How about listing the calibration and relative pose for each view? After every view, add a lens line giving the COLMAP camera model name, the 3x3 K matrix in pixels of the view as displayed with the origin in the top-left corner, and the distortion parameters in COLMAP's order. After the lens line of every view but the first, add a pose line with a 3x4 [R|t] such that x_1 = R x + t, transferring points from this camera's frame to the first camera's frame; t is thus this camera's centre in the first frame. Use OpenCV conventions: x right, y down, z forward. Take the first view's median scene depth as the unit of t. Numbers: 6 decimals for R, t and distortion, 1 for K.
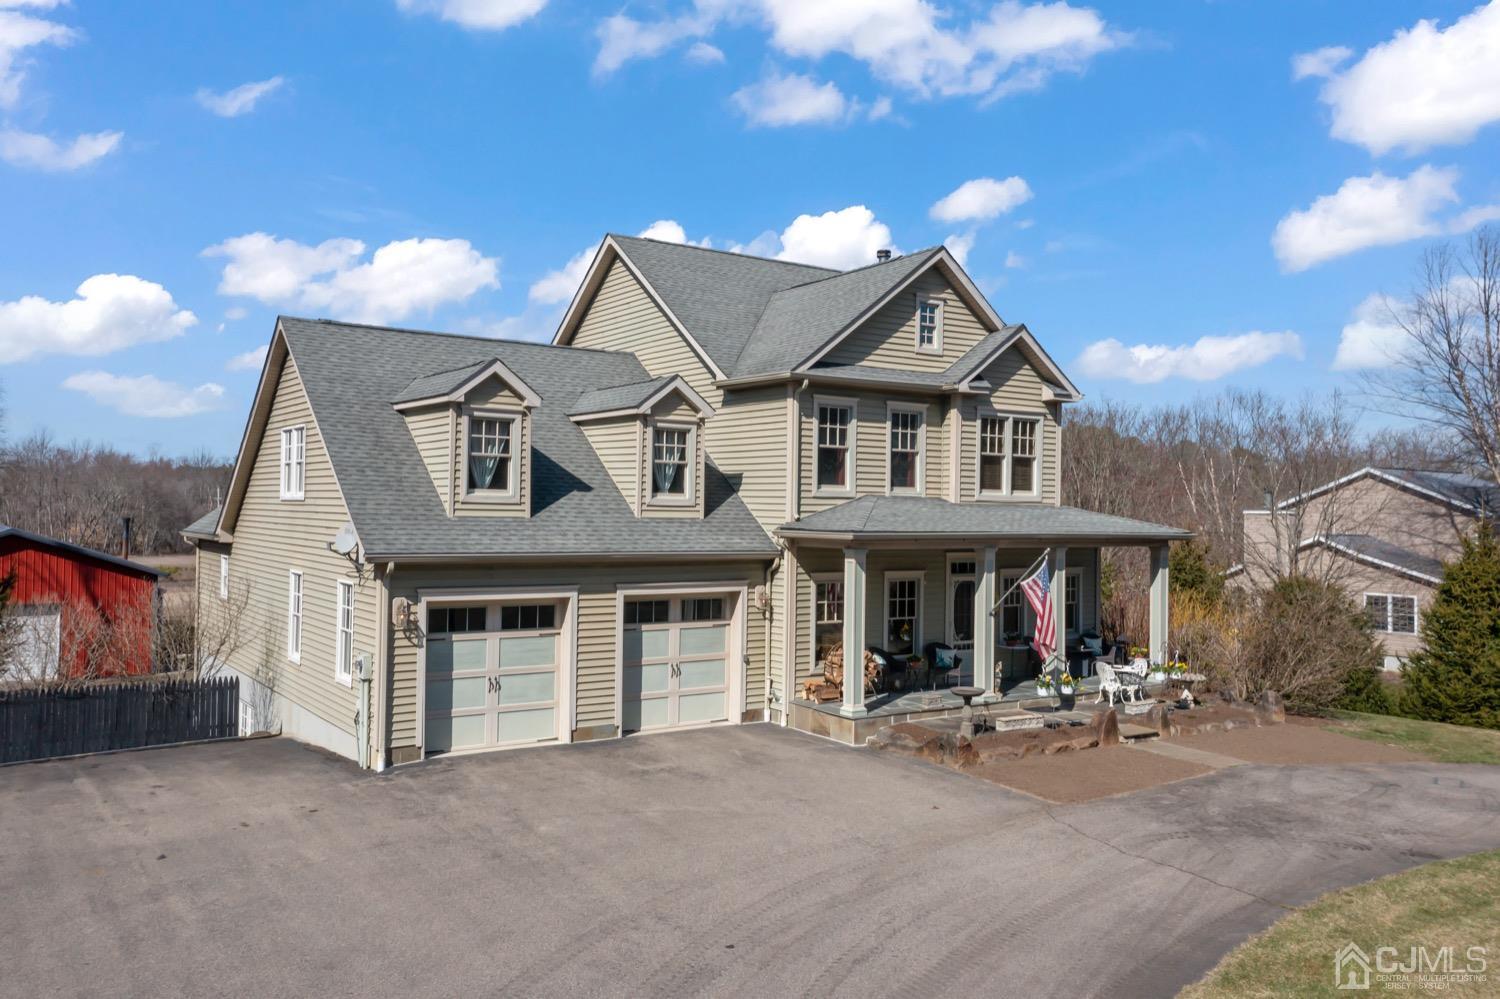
lens RADIAL K [[1168.9, 0, 745.3], [0, 1168.9, 503.3], [0, 0, 1]] dist [0.050554, 0.016386]
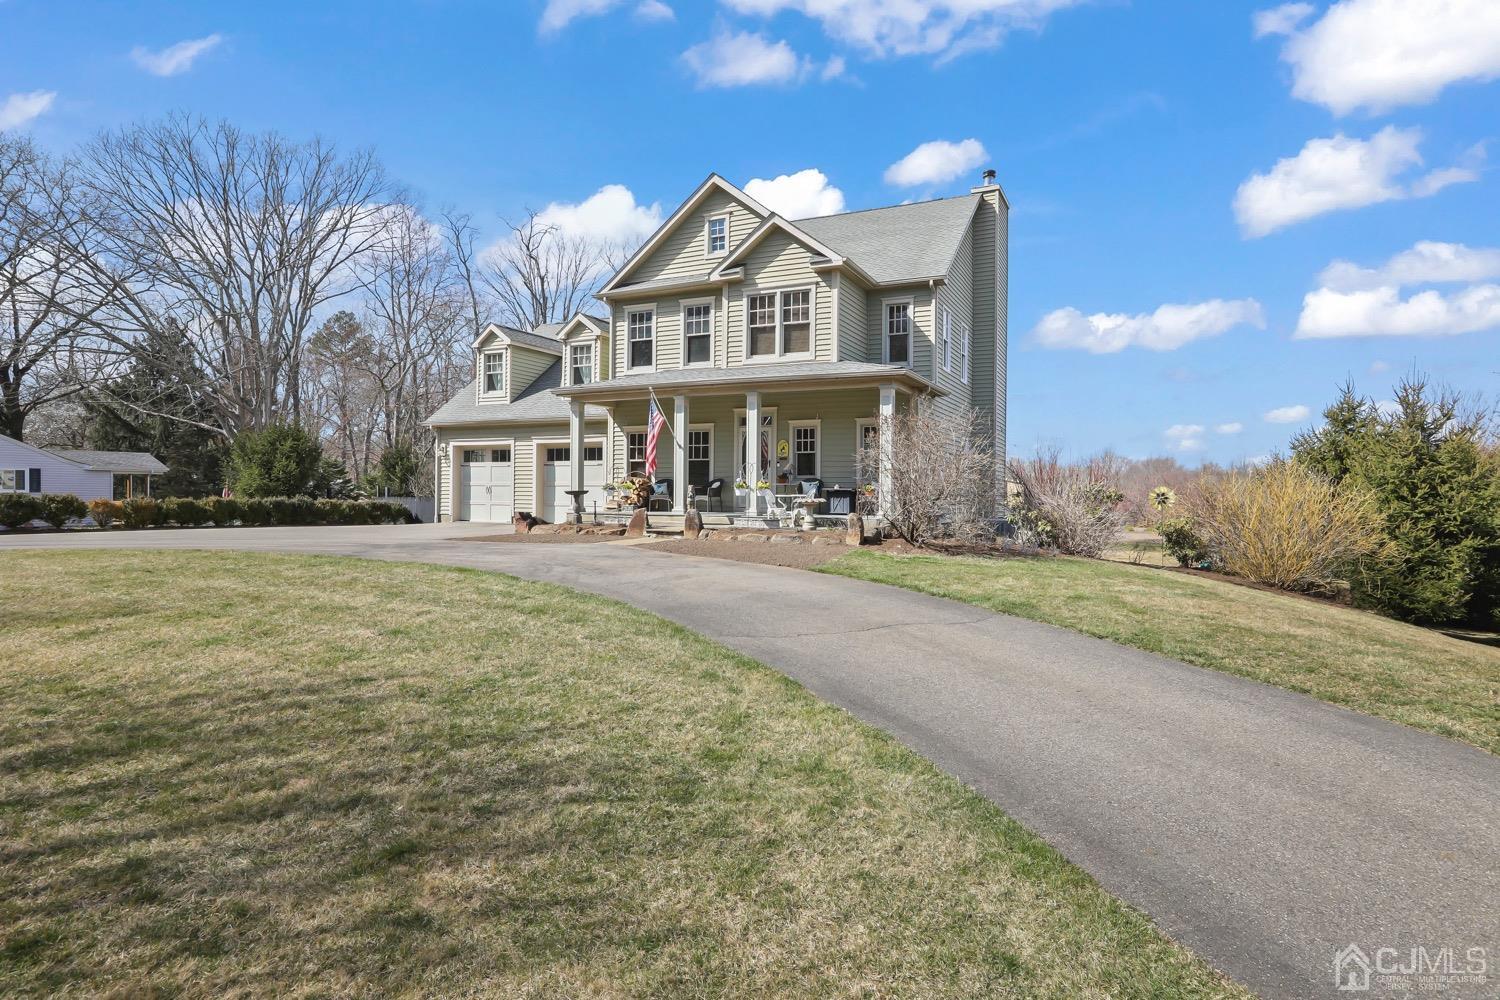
lens RADIAL K [[821.2, 0, 744.9], [0, 821.2, 492.7], [0, 0, 1]] dist [-0.010065, 0.001893]
pose [[0.488914, -0.012989, -0.872235, 1.004800], [0.002426, 0.999906, -0.013530, 0.152766], [0.872329, 0.004499, 0.488899, 0.603523]]
